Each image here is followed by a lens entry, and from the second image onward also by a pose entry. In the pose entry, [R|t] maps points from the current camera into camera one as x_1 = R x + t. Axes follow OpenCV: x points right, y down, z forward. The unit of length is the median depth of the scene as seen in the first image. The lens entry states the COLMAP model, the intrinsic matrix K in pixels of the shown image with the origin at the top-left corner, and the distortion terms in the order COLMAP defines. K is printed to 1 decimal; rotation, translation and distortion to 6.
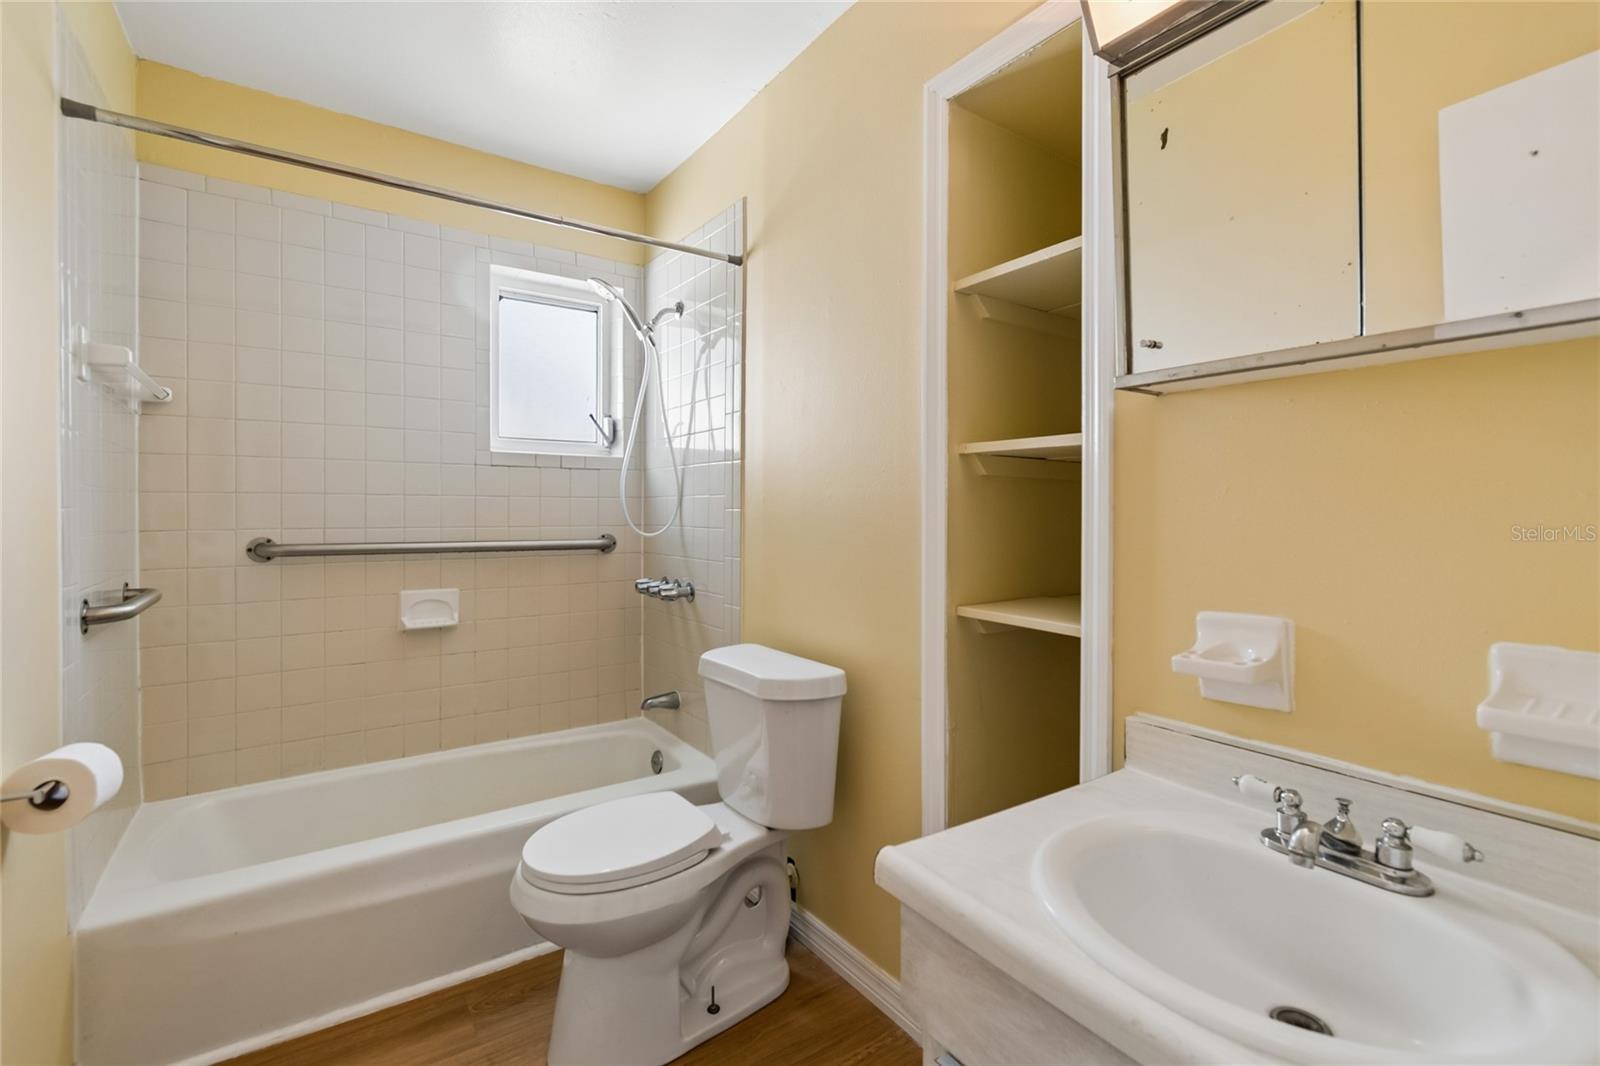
lens RADIAL K [[706.1, 0, 806.3], [0, 706.1, 529.0], [0, 0, 1]] dist [0.002889, -0.000900]
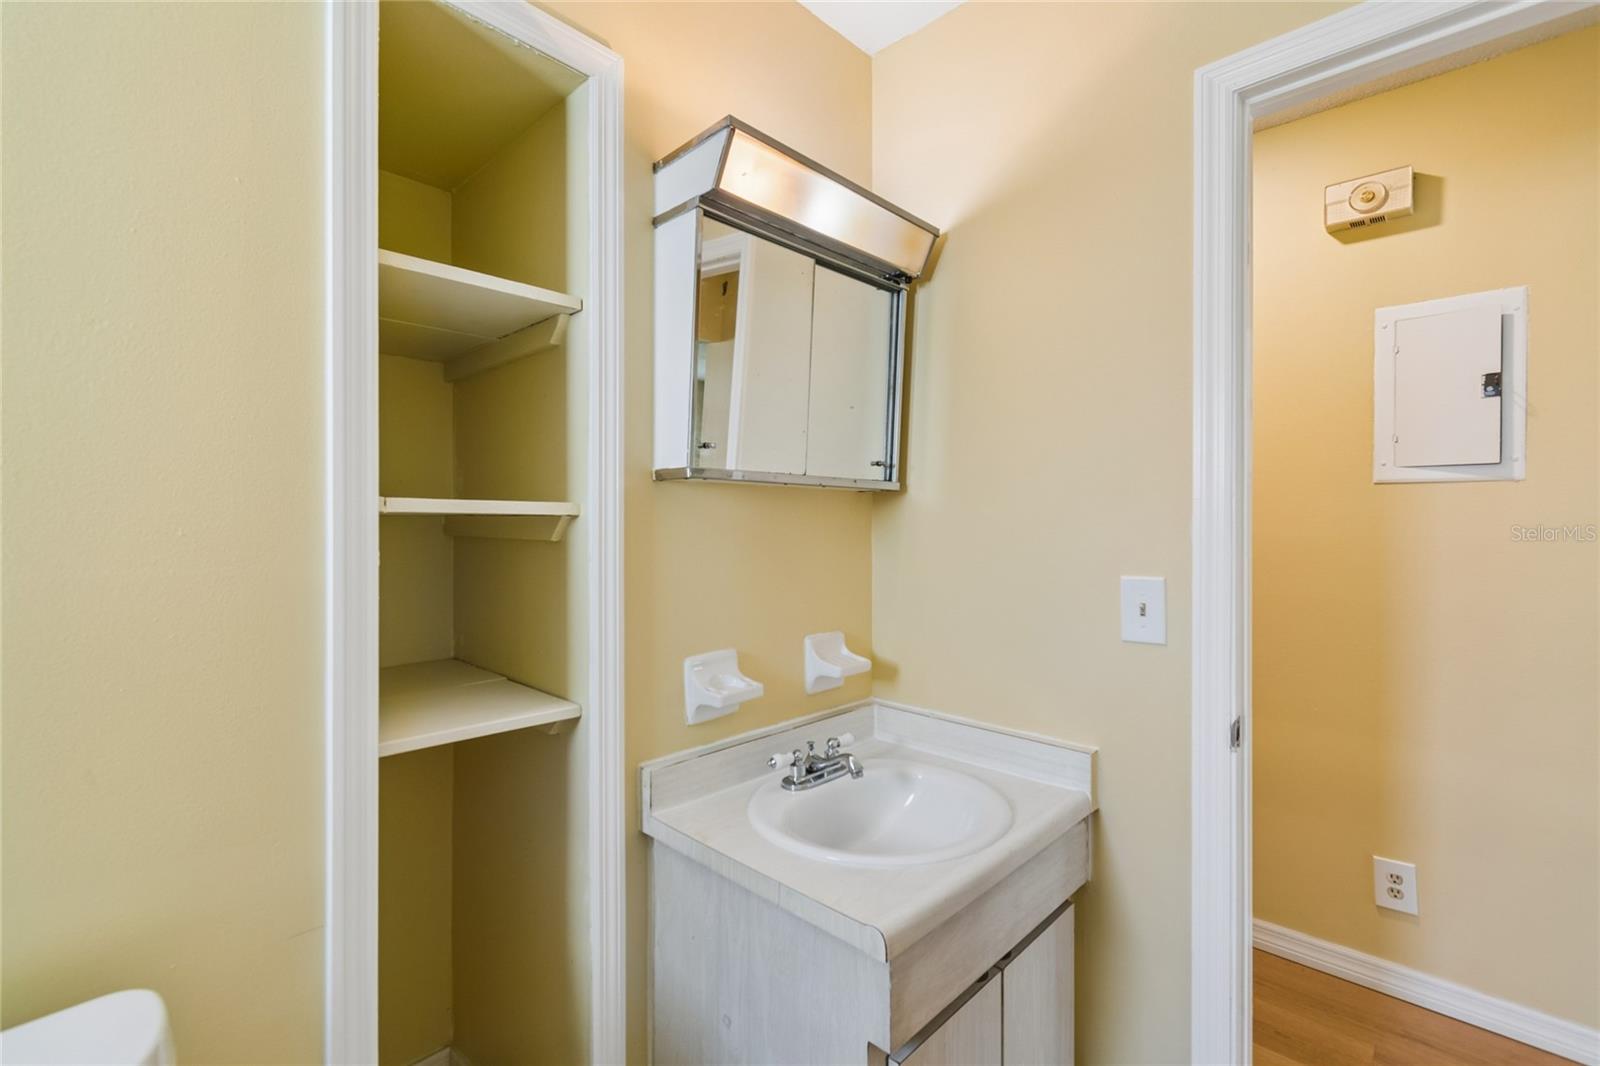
lens RADIAL K [[706.1, 0, 806.3], [0, 706.1, 529.0], [0, 0, 1]] dist [0.002889, -0.000900]
pose [[-0.207062, -0.005127, 0.978314, -0.783474], [0.023829, 0.999663, 0.010283, -0.130956], [-0.978038, 0.025442, -0.206870, 1.158354]]
